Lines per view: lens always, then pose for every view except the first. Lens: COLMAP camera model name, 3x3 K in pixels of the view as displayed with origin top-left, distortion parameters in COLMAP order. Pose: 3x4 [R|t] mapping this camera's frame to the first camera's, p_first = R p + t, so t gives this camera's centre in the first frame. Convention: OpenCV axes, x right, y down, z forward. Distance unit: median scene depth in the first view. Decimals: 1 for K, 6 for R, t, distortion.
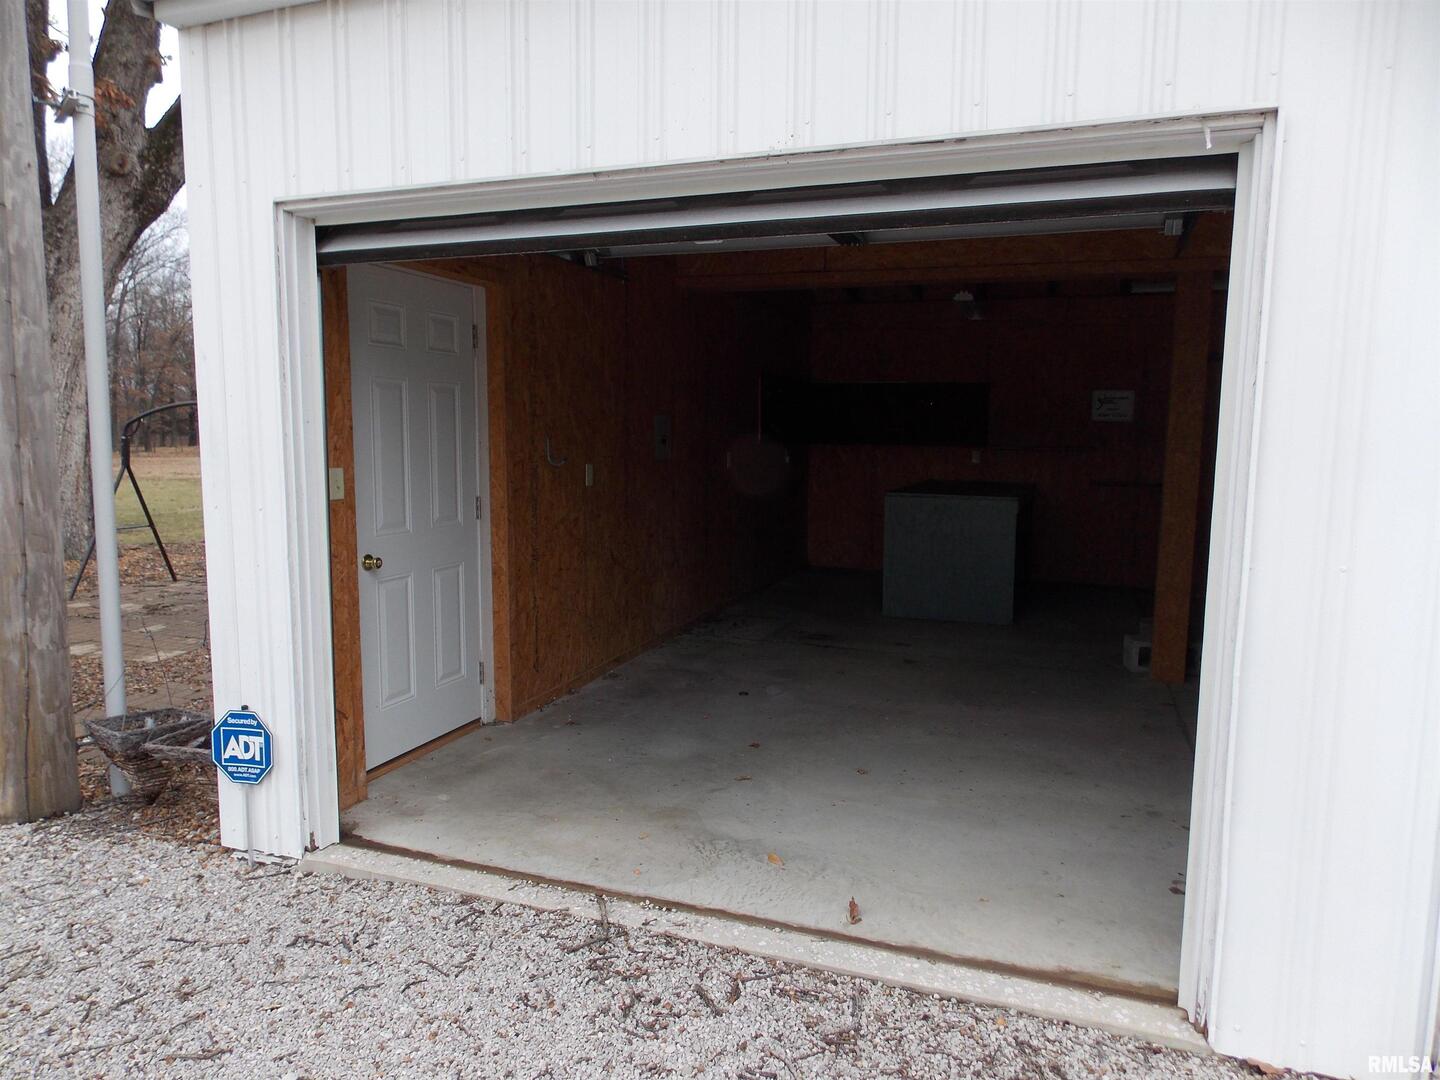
lens RADIAL K [[967.8, 0, 710.5], [0, 967.8, 543.4], [0, 0, 1]] dist [0.009181, -0.010101]
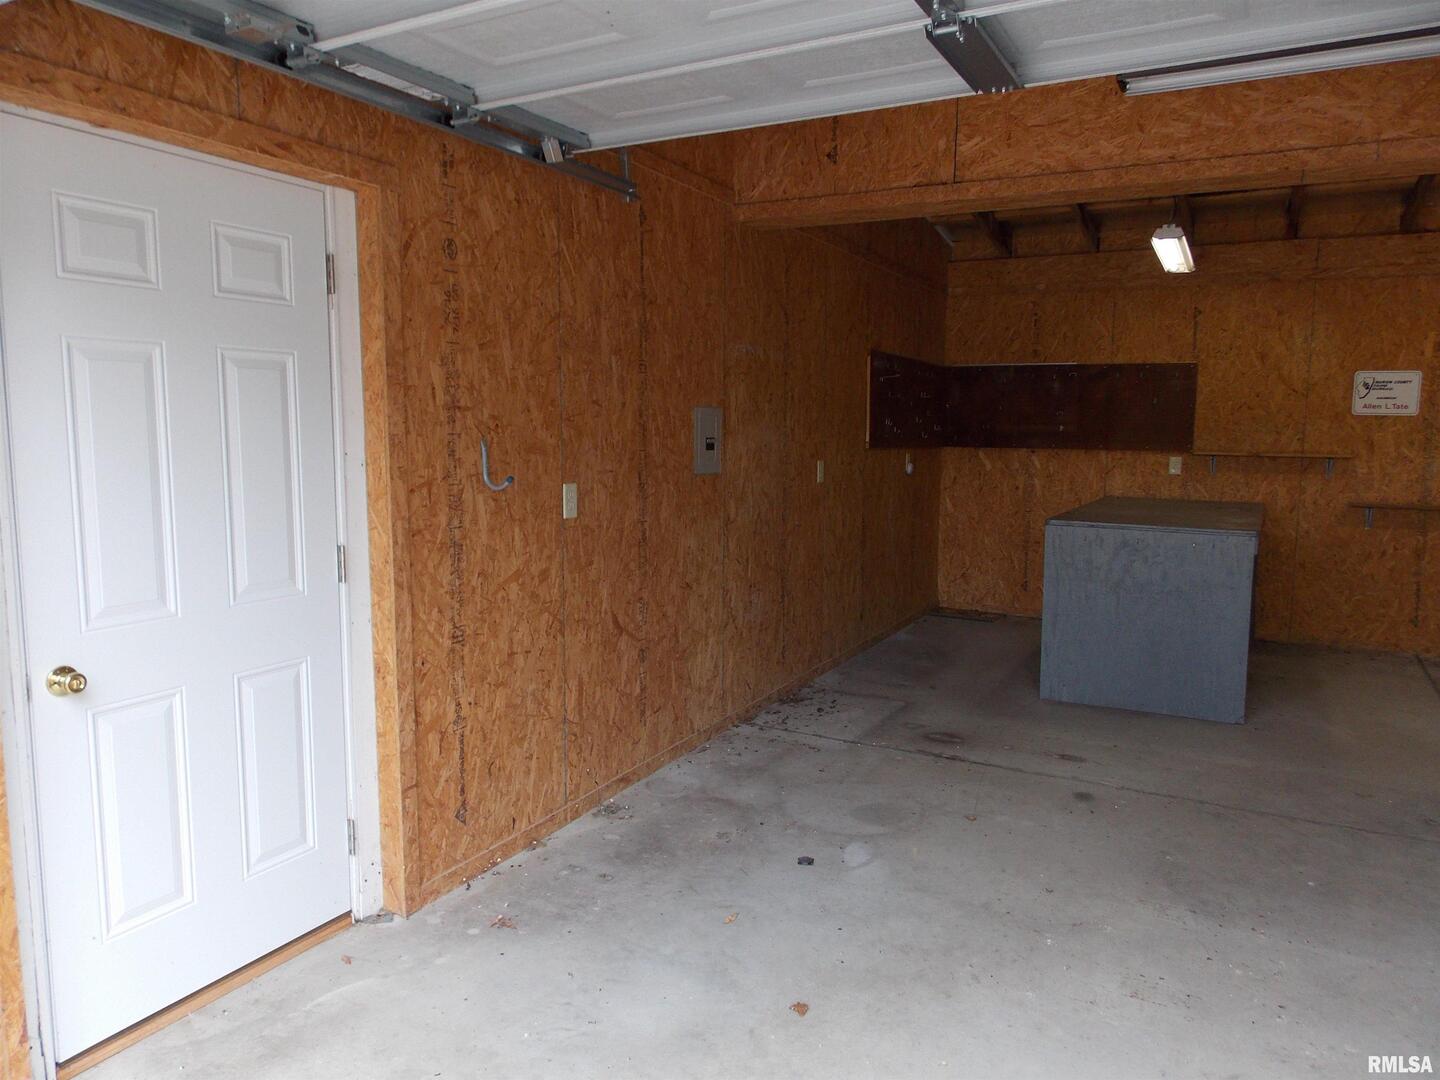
lens RADIAL K [[967.8, 0, 732.7], [0, 967.8, 527.8], [0, 0, 1]] dist [0.009181, -0.010101]
pose [[0.991600, 0.012221, -0.128766, 0.066514], [-0.013611, 0.999858, -0.009923, -0.050419], [0.128627, 0.011593, 0.991625, 0.397311]]
